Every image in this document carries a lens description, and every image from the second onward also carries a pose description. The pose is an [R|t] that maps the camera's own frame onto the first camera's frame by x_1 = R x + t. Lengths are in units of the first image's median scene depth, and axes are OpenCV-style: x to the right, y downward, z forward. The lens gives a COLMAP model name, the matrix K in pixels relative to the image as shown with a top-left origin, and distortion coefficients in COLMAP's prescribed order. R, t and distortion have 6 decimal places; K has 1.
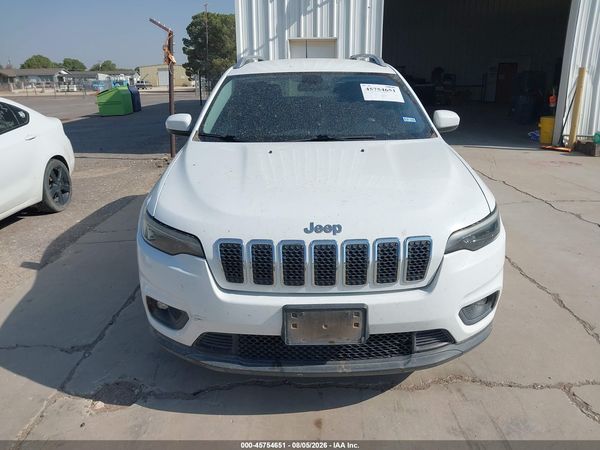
lens RADIAL K [[467.8, 0, 299.2], [0, 467.8, 222.5], [0, 0, 1]] dist [0.036621, -0.039794]
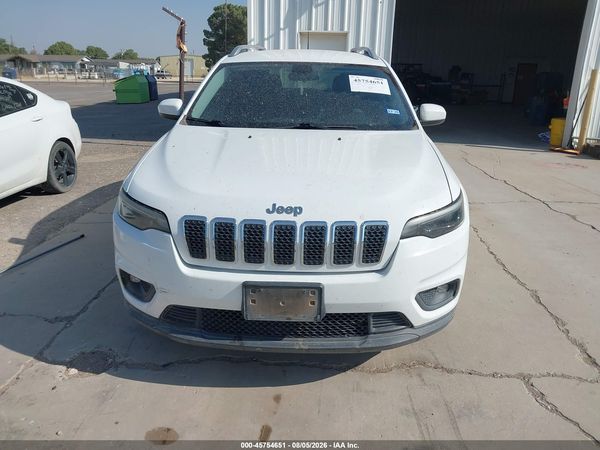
lens RADIAL K [[467.8, 0, 299.1], [0, 467.8, 222.1], [0, 0, 1]] dist [0.036621, -0.039794]
pose [[0.998712, 0.041656, -0.028977, 0.087639], [-0.041371, 0.999090, 0.010375, 0.021725], [0.029383, -0.009163, 0.999526, -0.028642]]
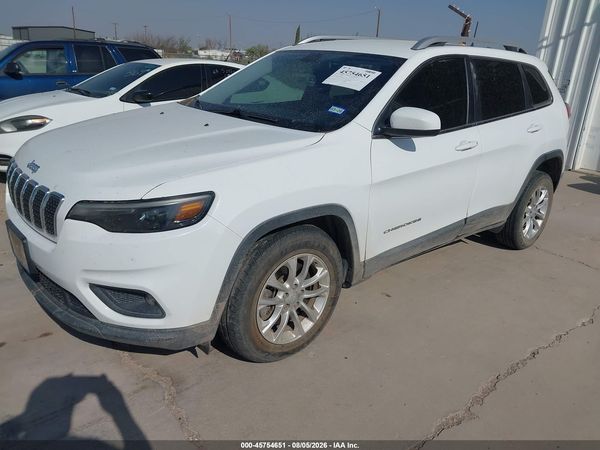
lens RADIAL K [[467.8, 0, 299.4], [0, 467.8, 225.4], [0, 0, 1]] dist [0.036621, -0.039794]
pose [[0.662968, 0.298870, -0.686403, 1.014219], [-0.287402, 0.948209, 0.135275, -0.148481], [0.691284, 0.107591, 0.714529, 0.481496]]
